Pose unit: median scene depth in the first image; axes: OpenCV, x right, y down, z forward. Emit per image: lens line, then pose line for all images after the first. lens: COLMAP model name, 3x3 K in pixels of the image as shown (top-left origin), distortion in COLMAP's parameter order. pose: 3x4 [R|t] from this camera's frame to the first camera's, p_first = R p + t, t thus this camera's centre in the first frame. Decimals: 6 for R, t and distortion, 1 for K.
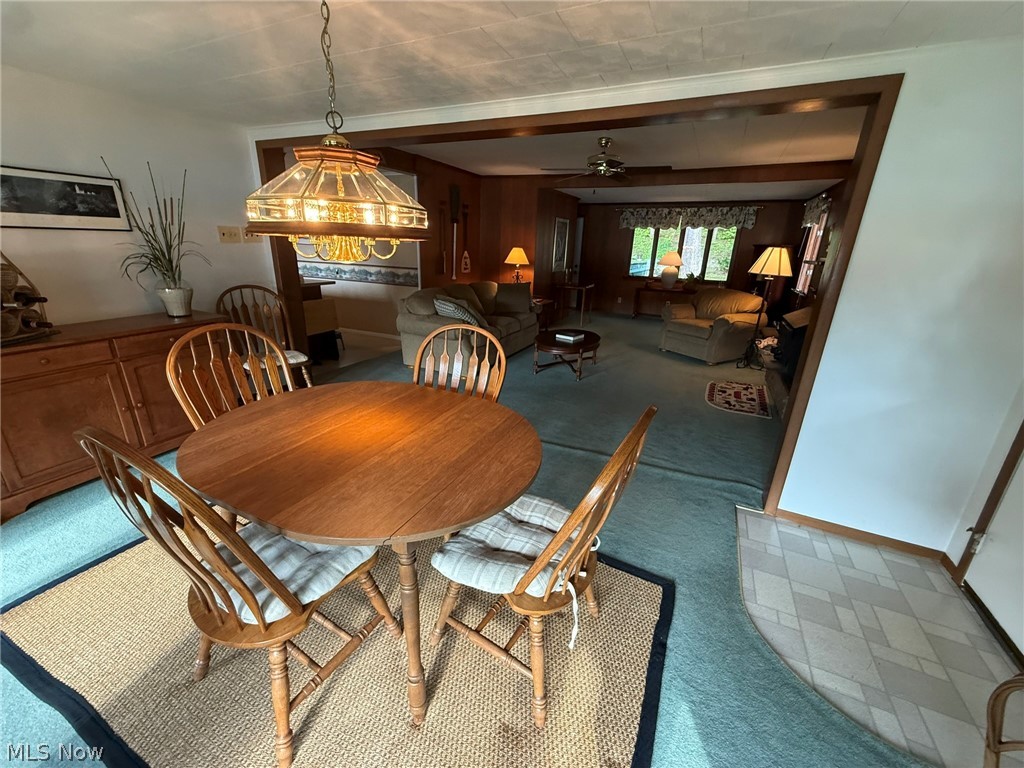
lens RADIAL K [[408.1, 0, 511.2], [0, 408.1, 383.6], [0, 0, 1]] dist [0.000816, -0.000711]
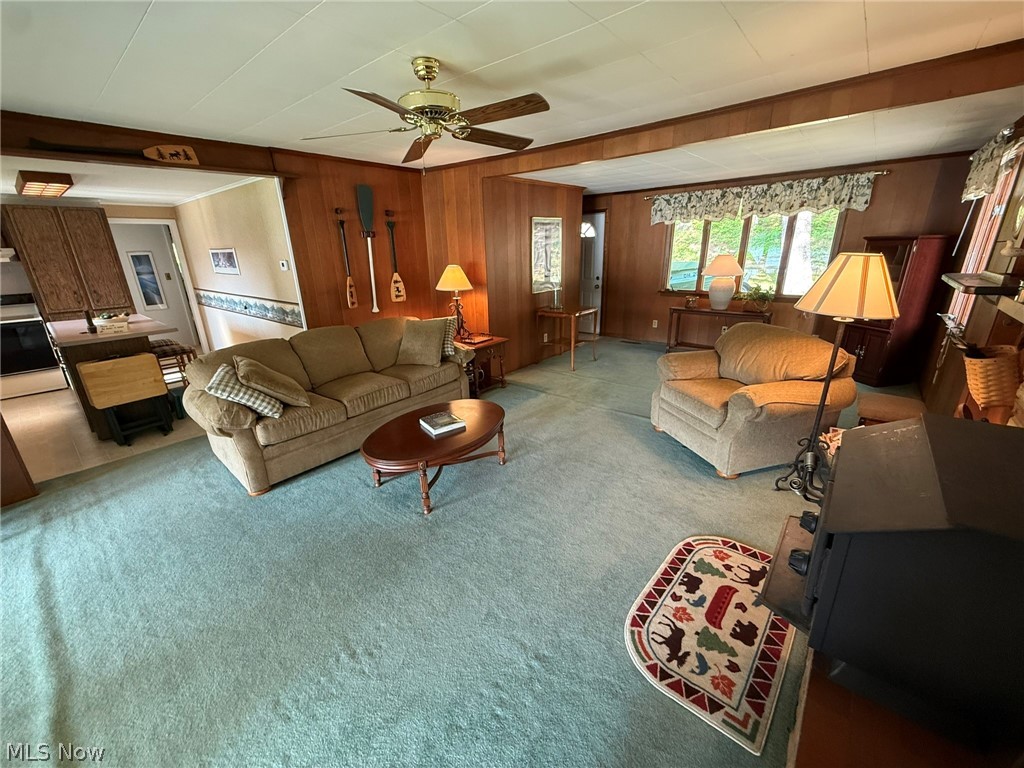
lens RADIAL K [[408.1, 0, 510.3], [0, 408.1, 383.7], [0, 0, 1]] dist [0.000816, -0.000711]
pose [[0.966577, 0.025771, -0.255078, 0.434095], [-0.026367, 0.999652, 0.001084, -0.197057], [0.255017, 0.005678, 0.966920, 0.510768]]
